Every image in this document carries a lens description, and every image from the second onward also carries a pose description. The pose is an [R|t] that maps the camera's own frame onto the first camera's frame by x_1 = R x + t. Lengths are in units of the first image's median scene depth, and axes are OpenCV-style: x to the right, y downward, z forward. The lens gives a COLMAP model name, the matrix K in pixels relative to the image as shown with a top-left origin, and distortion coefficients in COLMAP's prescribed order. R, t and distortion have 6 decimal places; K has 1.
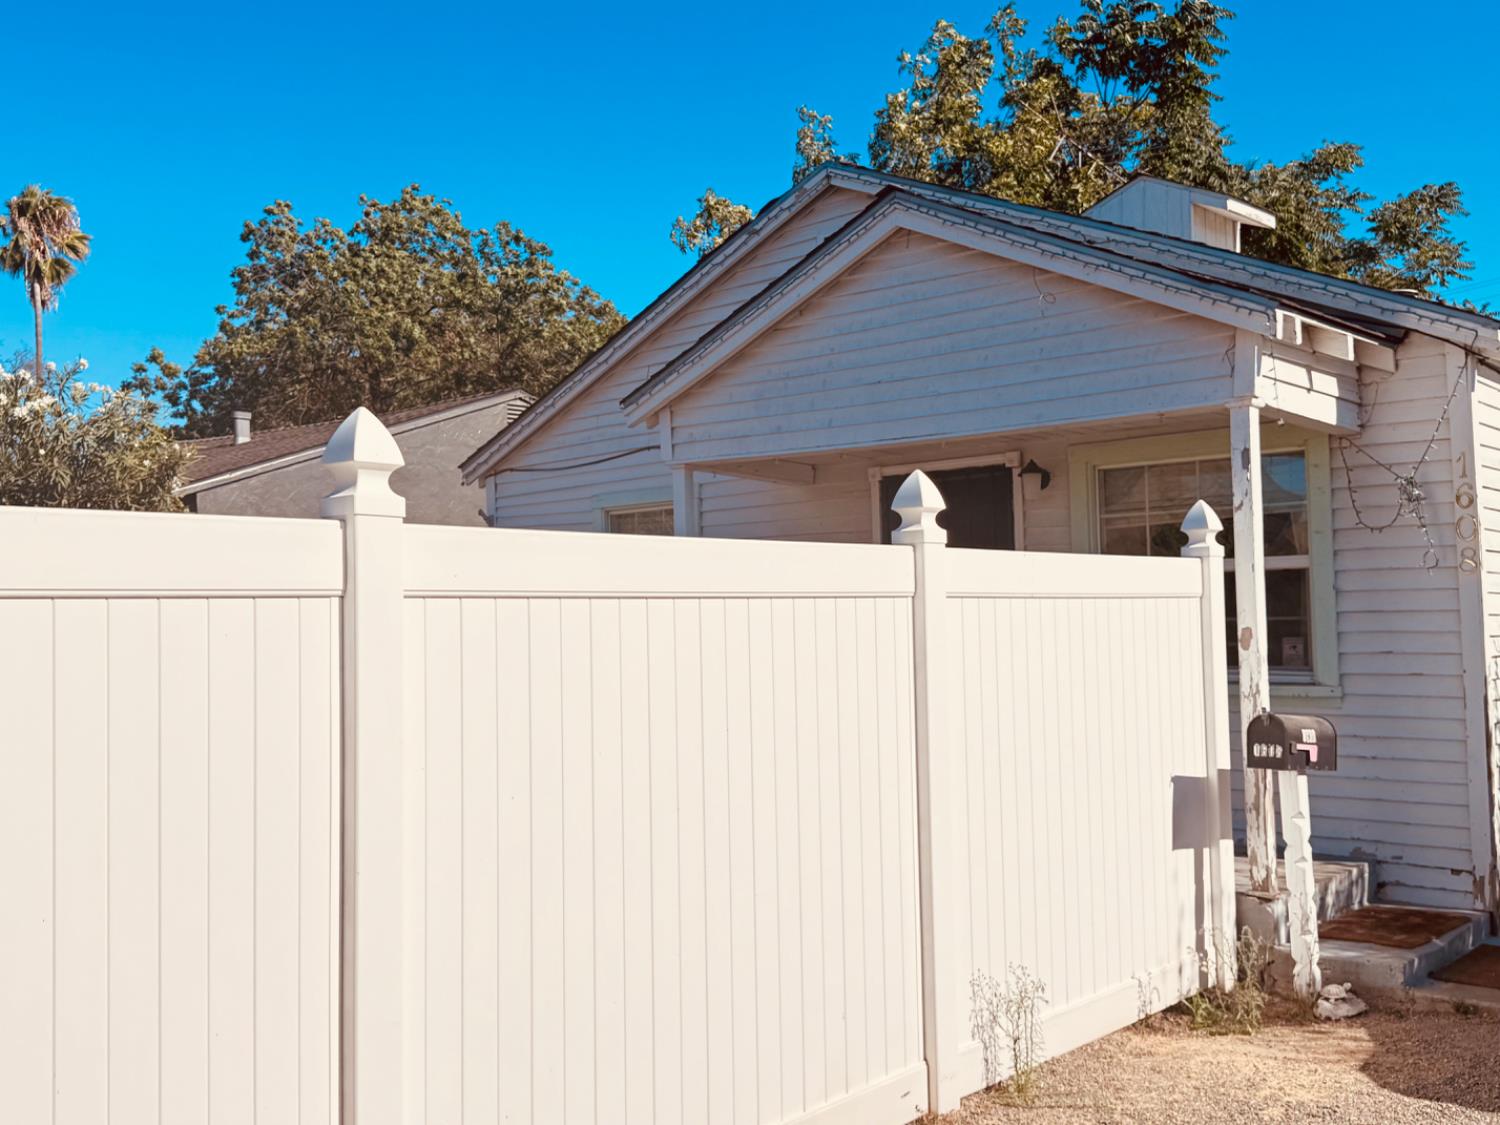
lens RADIAL K [[1464.8, 0, 740.2], [0, 1464.8, 567.8], [0, 0, 1]] dist [0.179085, -0.402102]
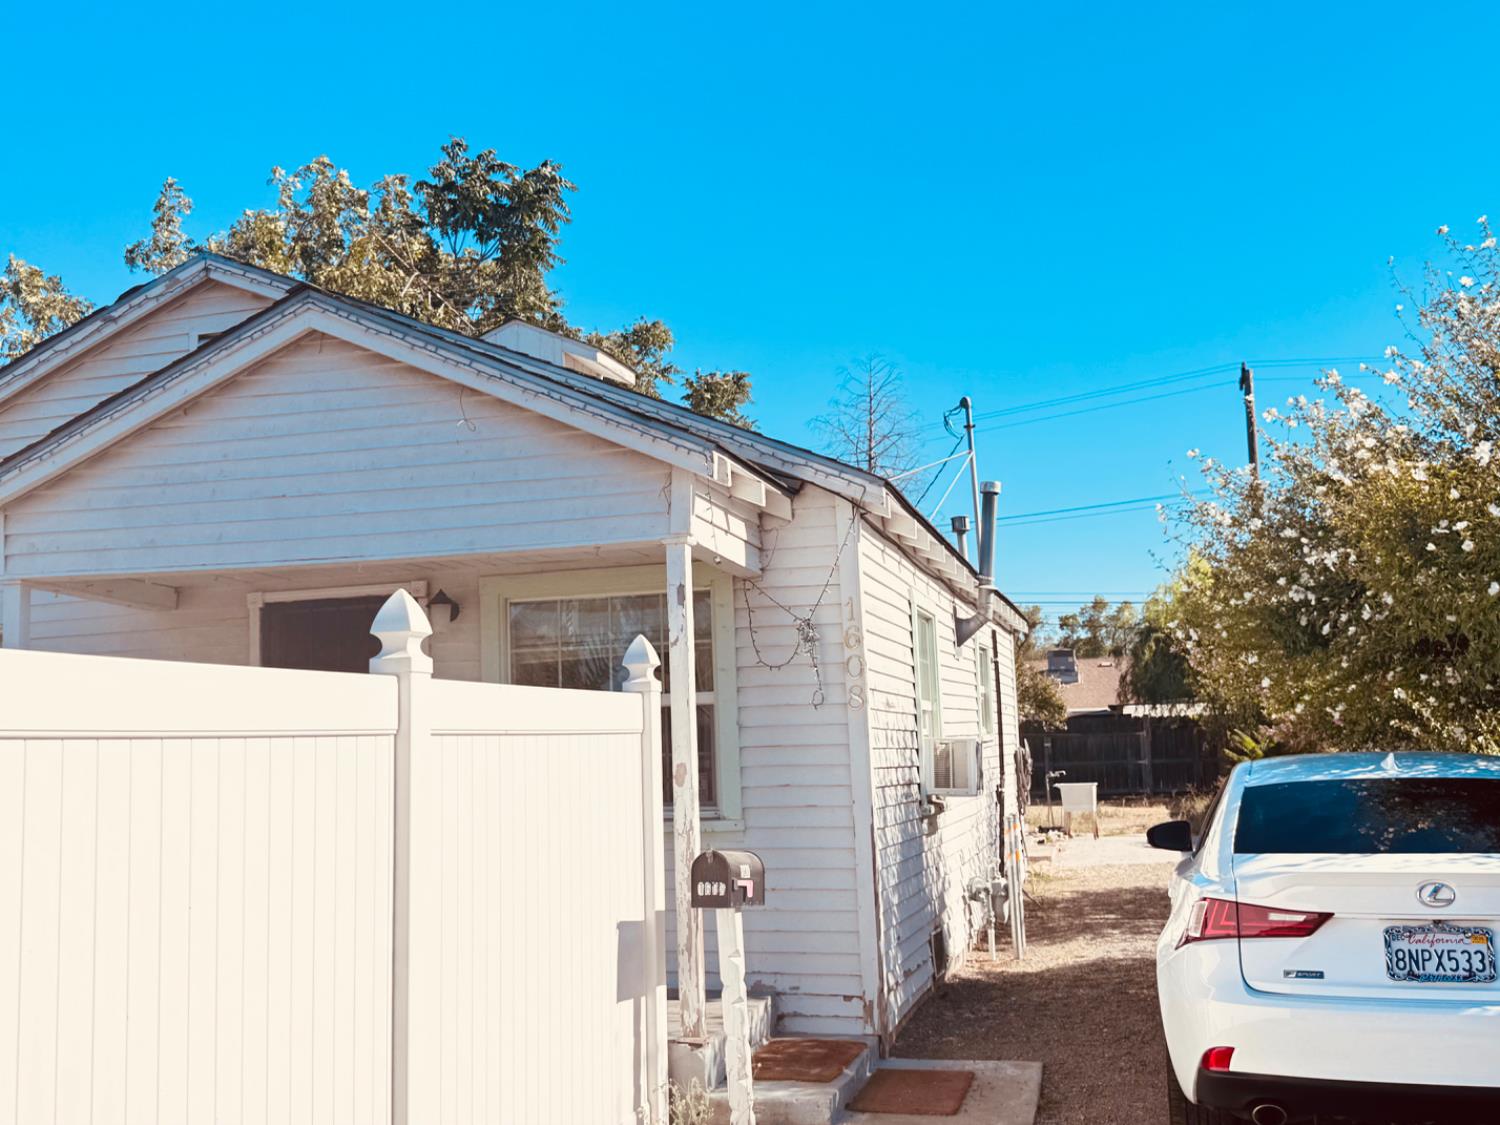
lens RADIAL K [[1464.8, 0, 740.2], [0, 1464.8, 567.8], [0, 0, 1]] dist [0.179085, -0.402102]
pose [[0.892716, 0.043636, 0.448502, -0.066413], [-0.000508, 0.995397, -0.095833, 0.003653], [-0.450619, 0.085324, 0.888629, 0.086610]]
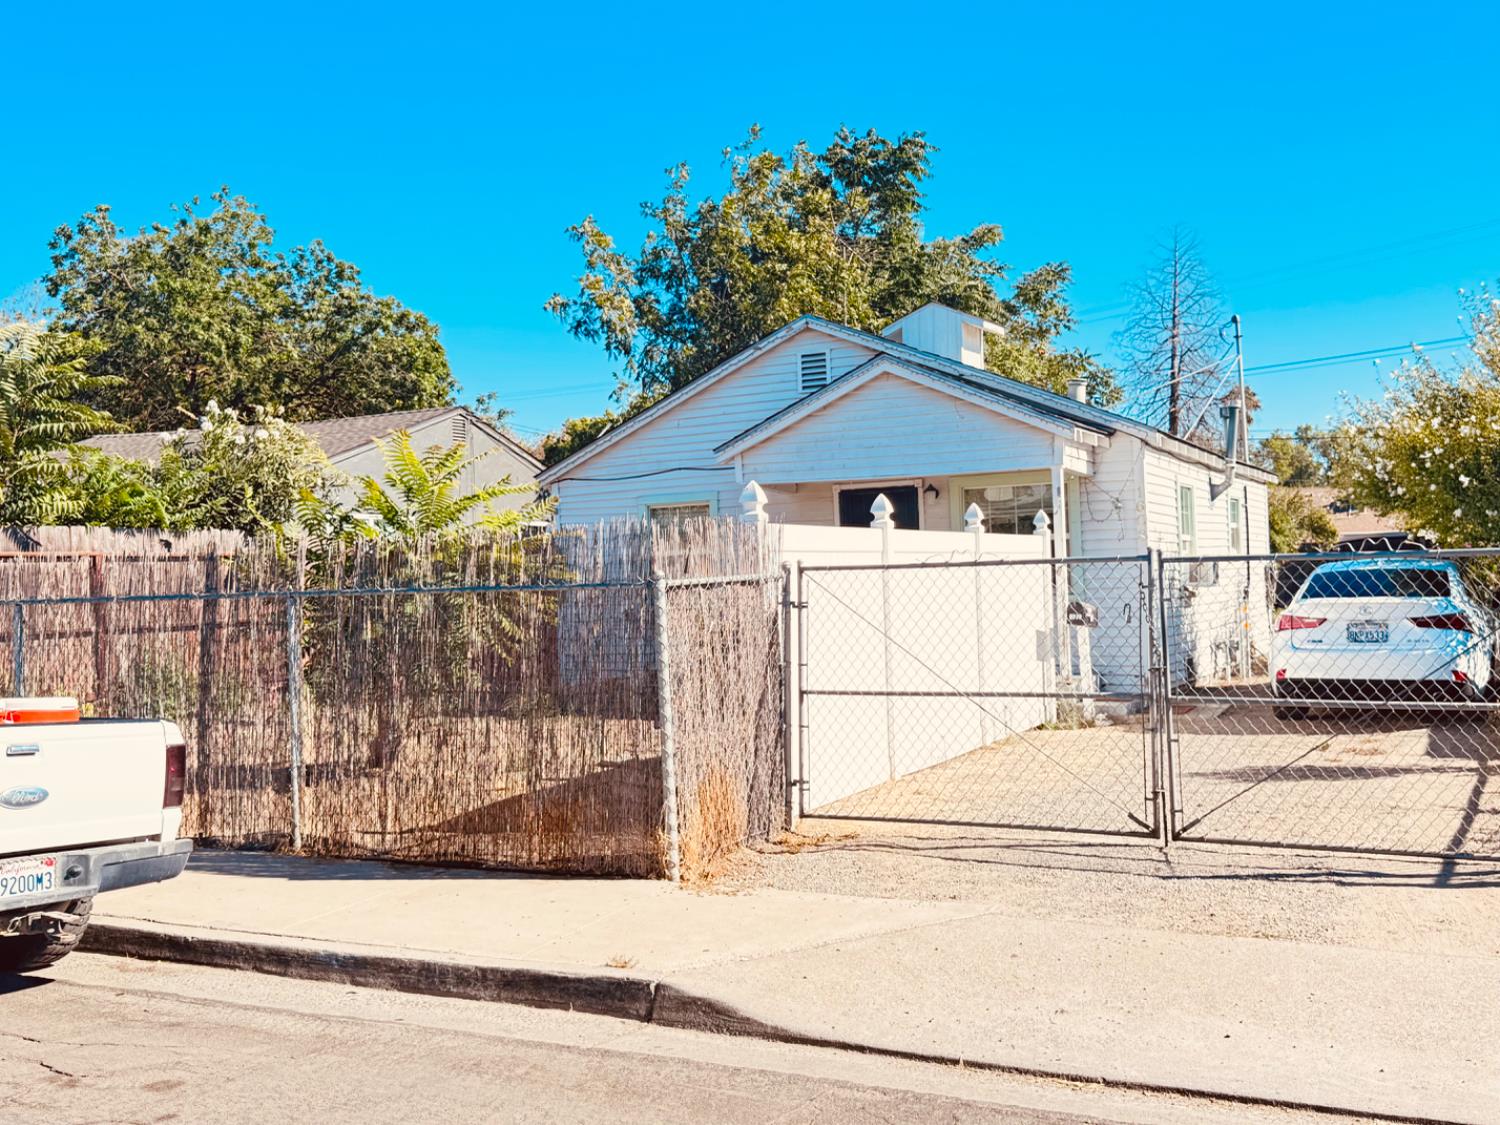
lens RADIAL K [[1524.5, 0, 691.2], [0, 1524.5, 570.7], [0, 0, 1]] dist [0.072889, -0.146658]
pose [[0.970455, -0.011395, 0.241011, -0.704892], [0.005844, 0.999701, 0.023735, -0.010463], [-0.241210, -0.021625, 0.970232, -1.036967]]
